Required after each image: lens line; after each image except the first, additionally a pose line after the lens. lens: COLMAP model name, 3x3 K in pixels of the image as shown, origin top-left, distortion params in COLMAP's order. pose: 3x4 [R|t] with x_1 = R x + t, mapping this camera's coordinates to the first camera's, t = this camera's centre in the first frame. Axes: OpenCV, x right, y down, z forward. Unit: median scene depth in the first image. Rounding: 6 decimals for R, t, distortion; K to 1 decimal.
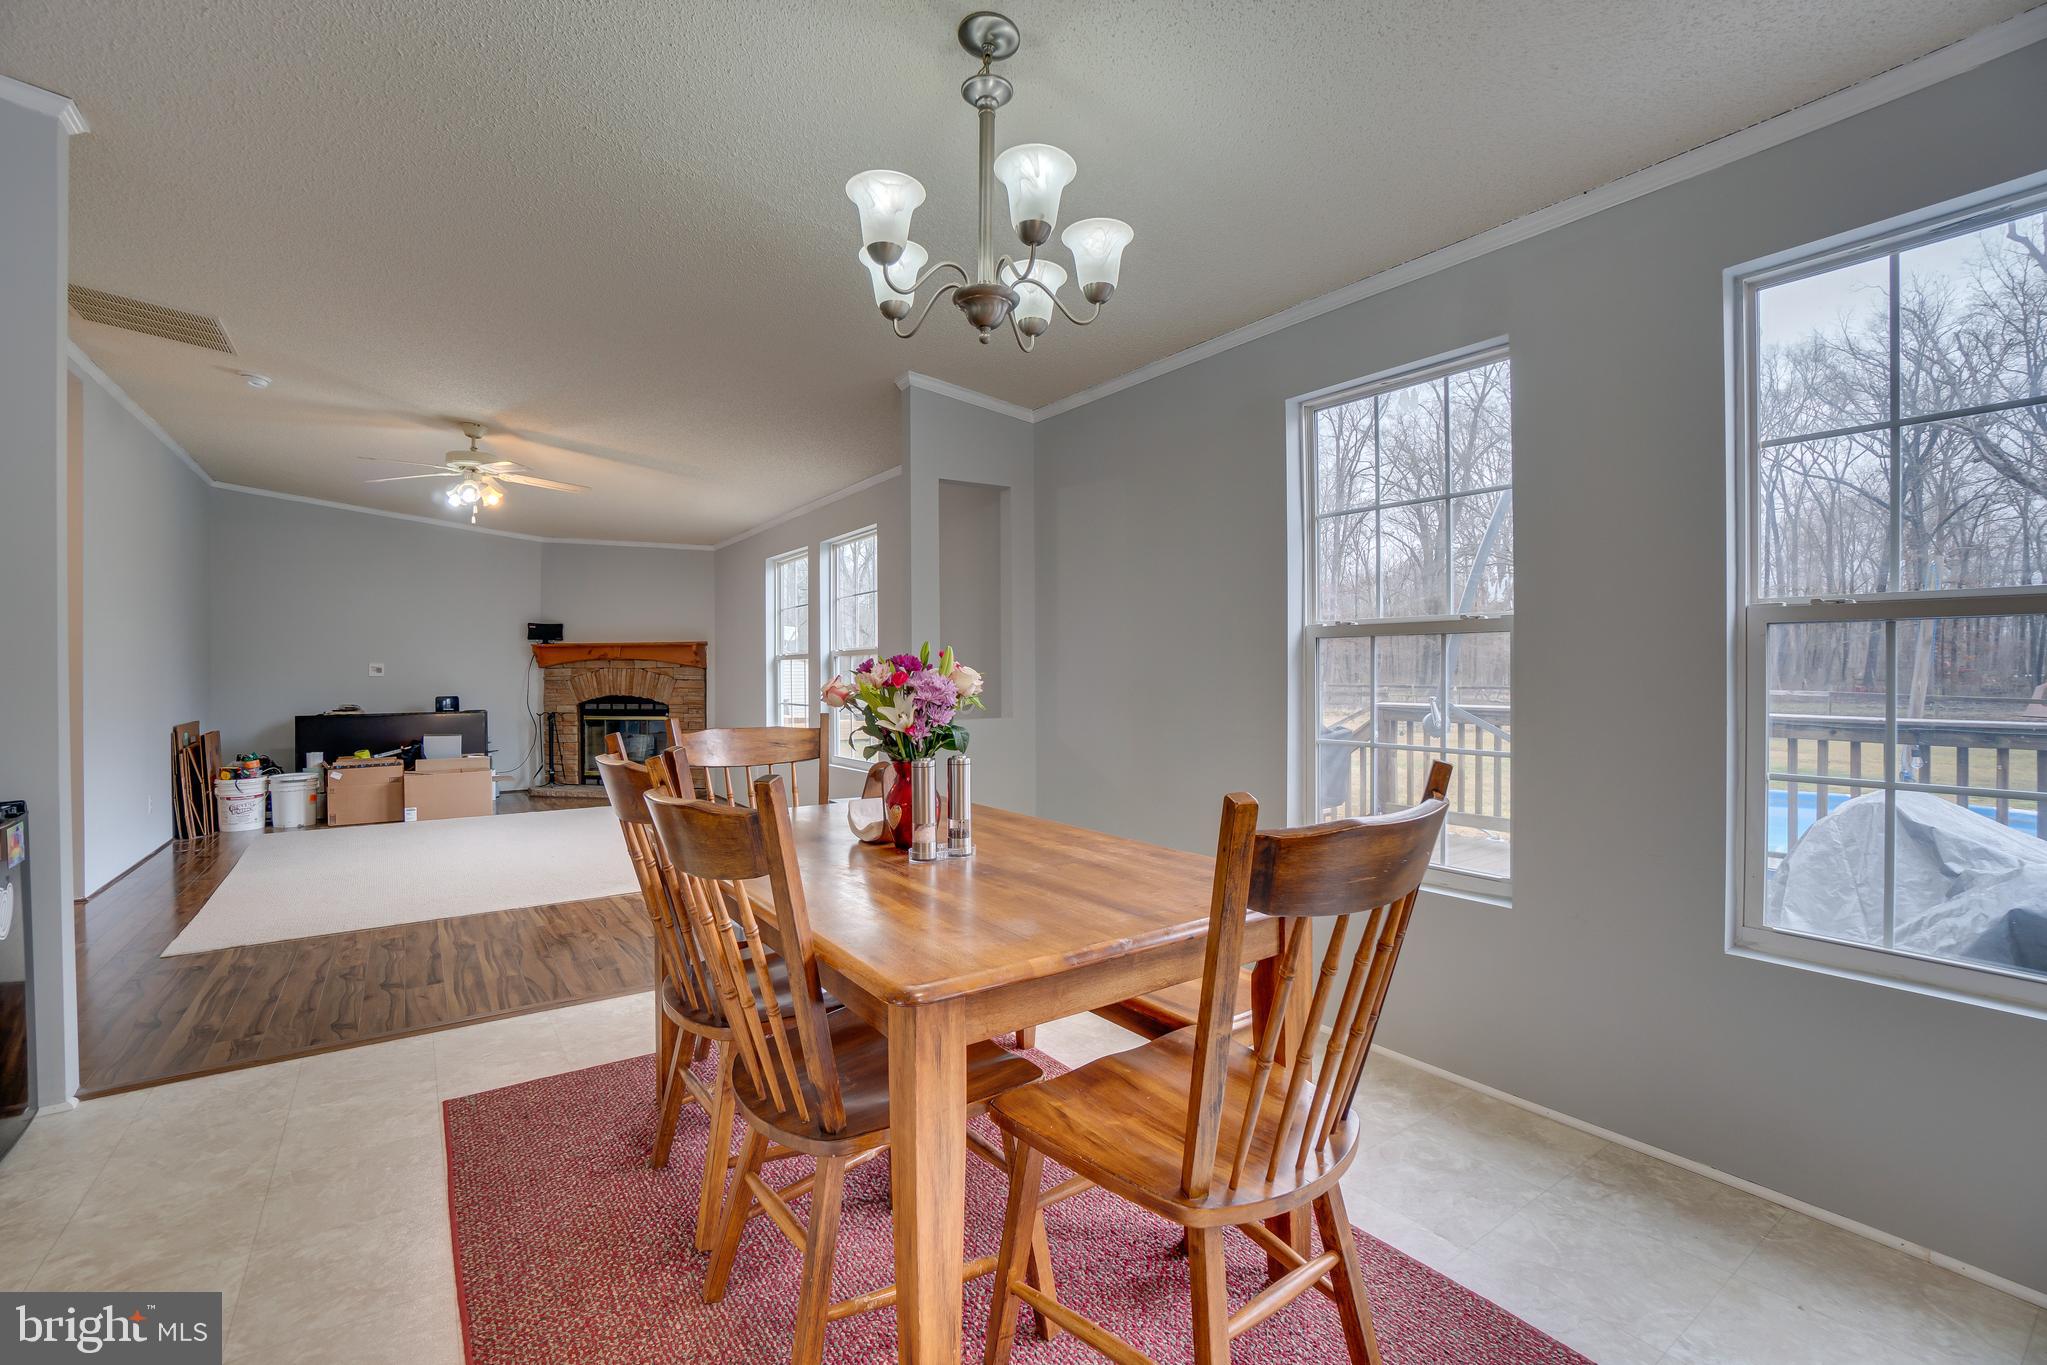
lens RADIAL K [[903.4, 0, 1012.8], [0, 903.4, 673.1], [0, 0, 1]] dist [-0.070323, 0.023621]
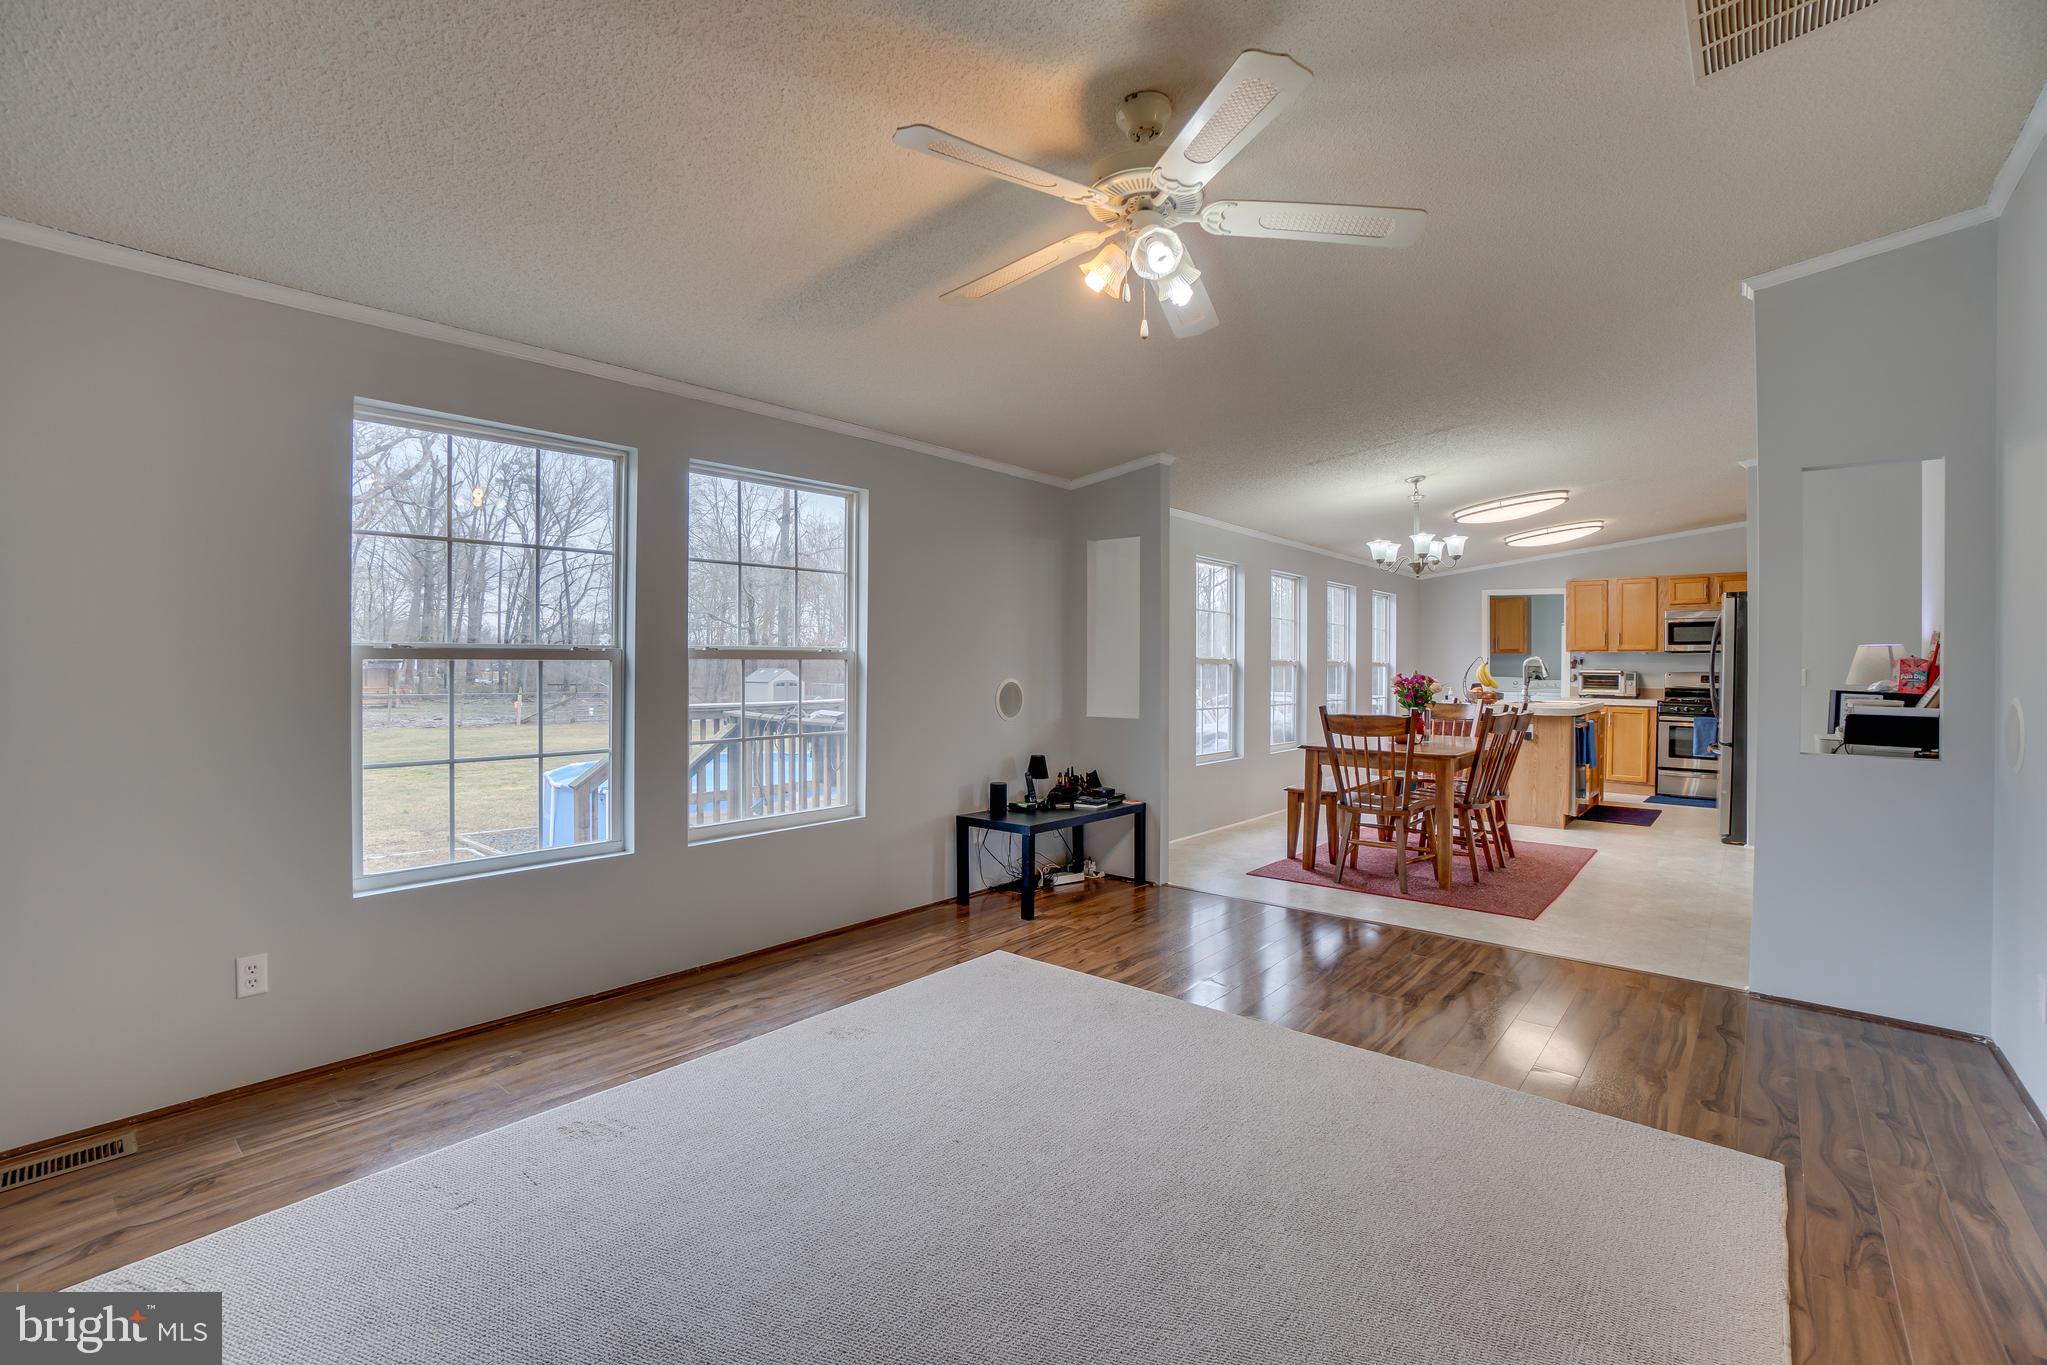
lens RADIAL K [[903.4, 0, 1012.8], [0, 903.4, 673.1], [0, 0, 1]] dist [-0.070323, 0.023621]
pose [[-0.251206, -0.002130, 0.967931, -0.742002], [0.001345, 0.999996, 0.002549, -0.009622], [-0.967933, 0.001942, -0.251202, 0.863612]]
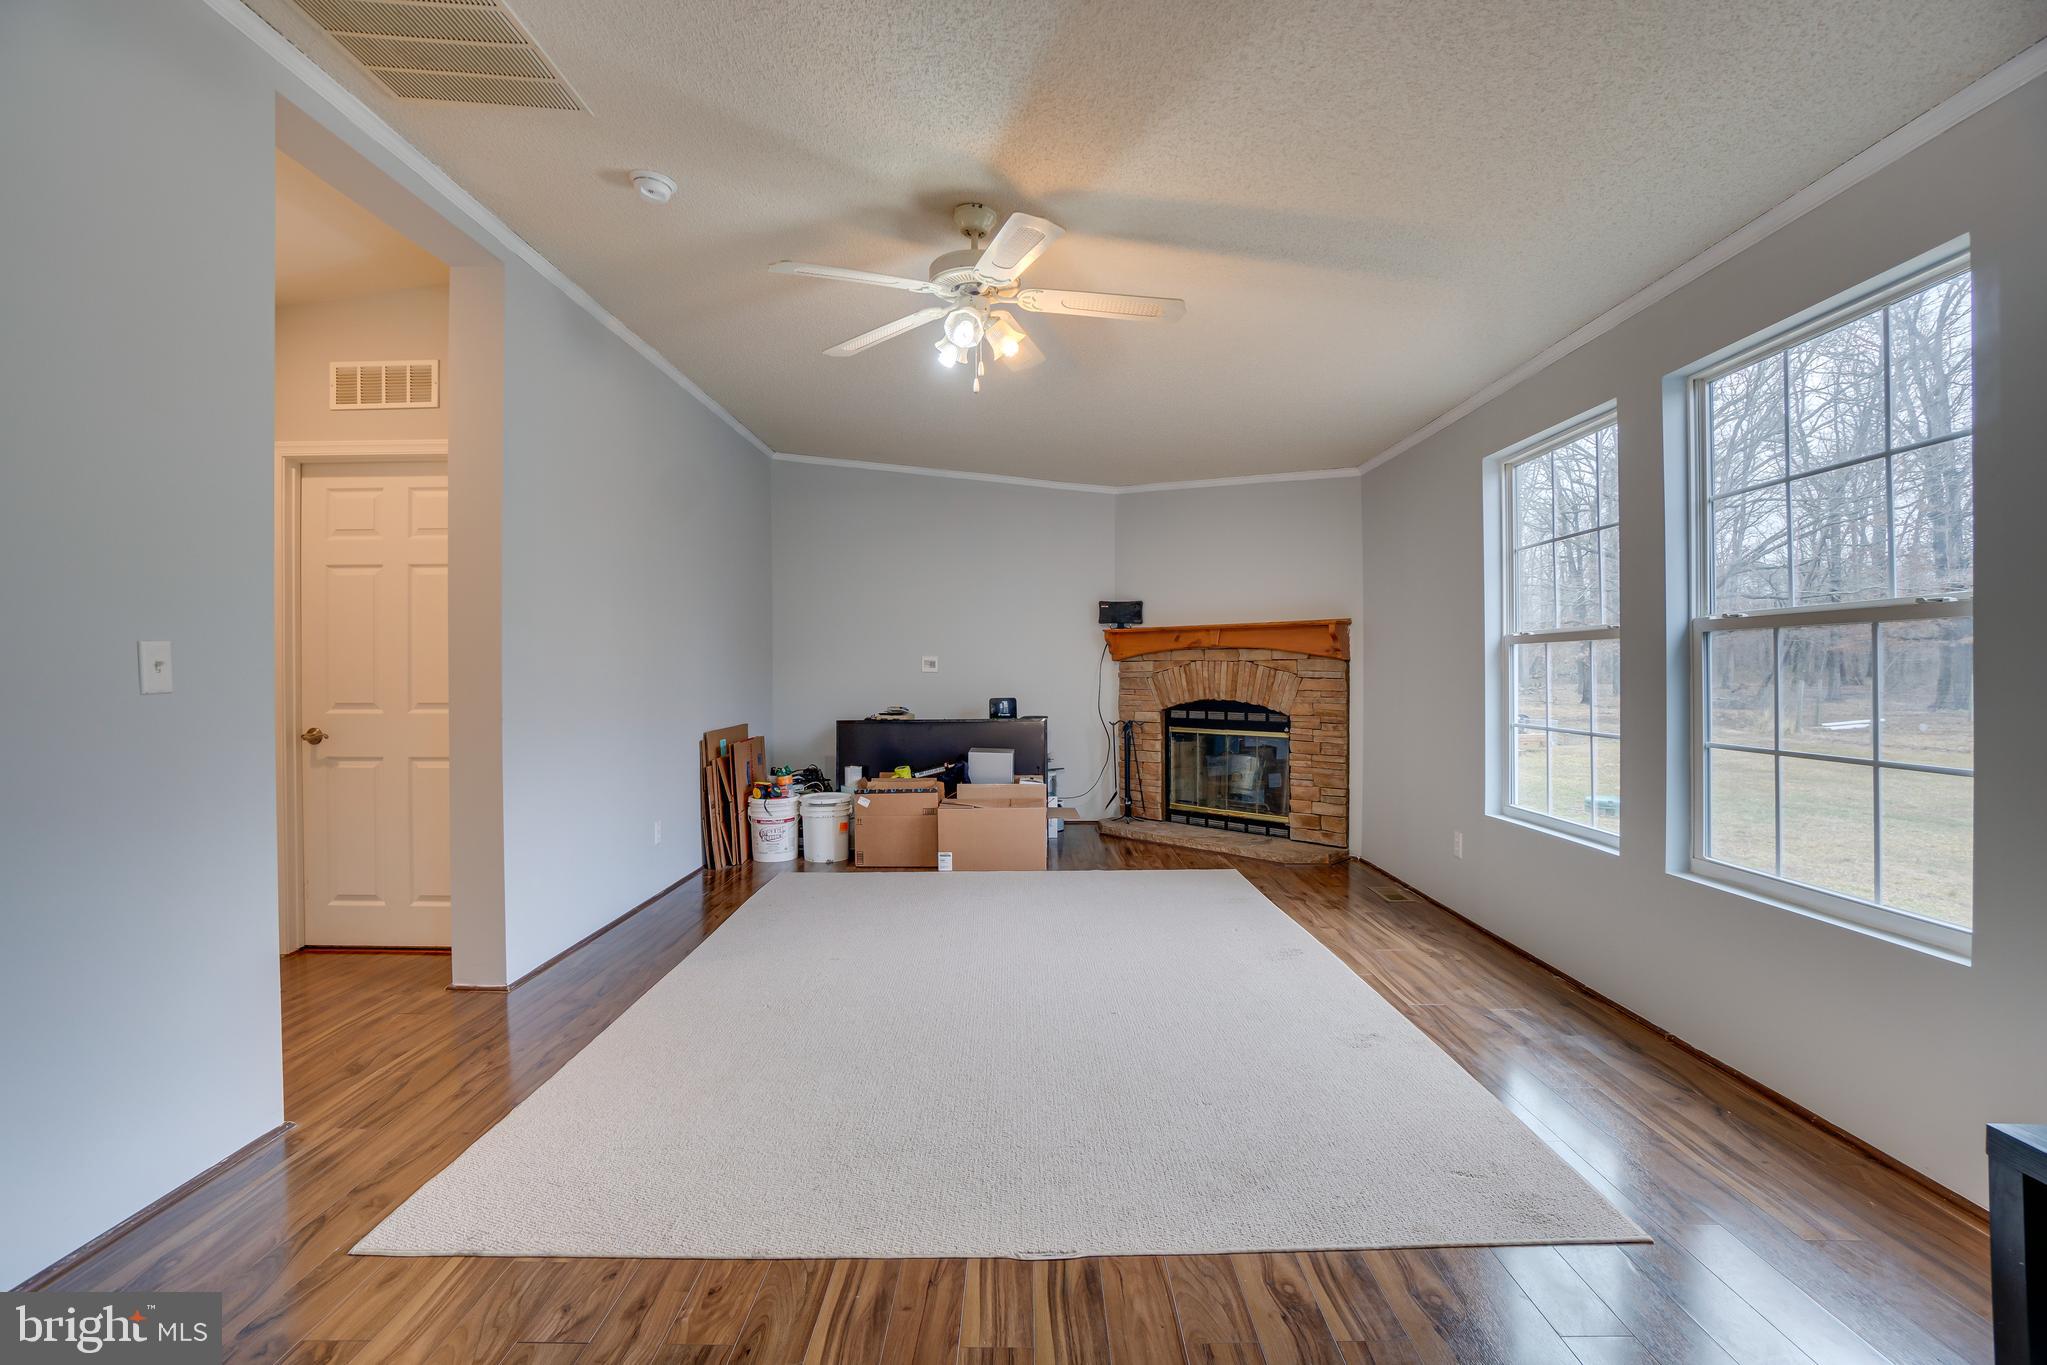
lens RADIAL K [[903.4, 0, 1012.8], [0, 903.4, 673.1], [0, 0, 1]] dist [-0.070323, 0.023621]
pose [[0.814626, 0.004116, -0.579972, -0.205865], [0.001193, 0.999961, 0.008772, -0.002668], [0.579985, -0.007838, 0.814589, 0.421527]]
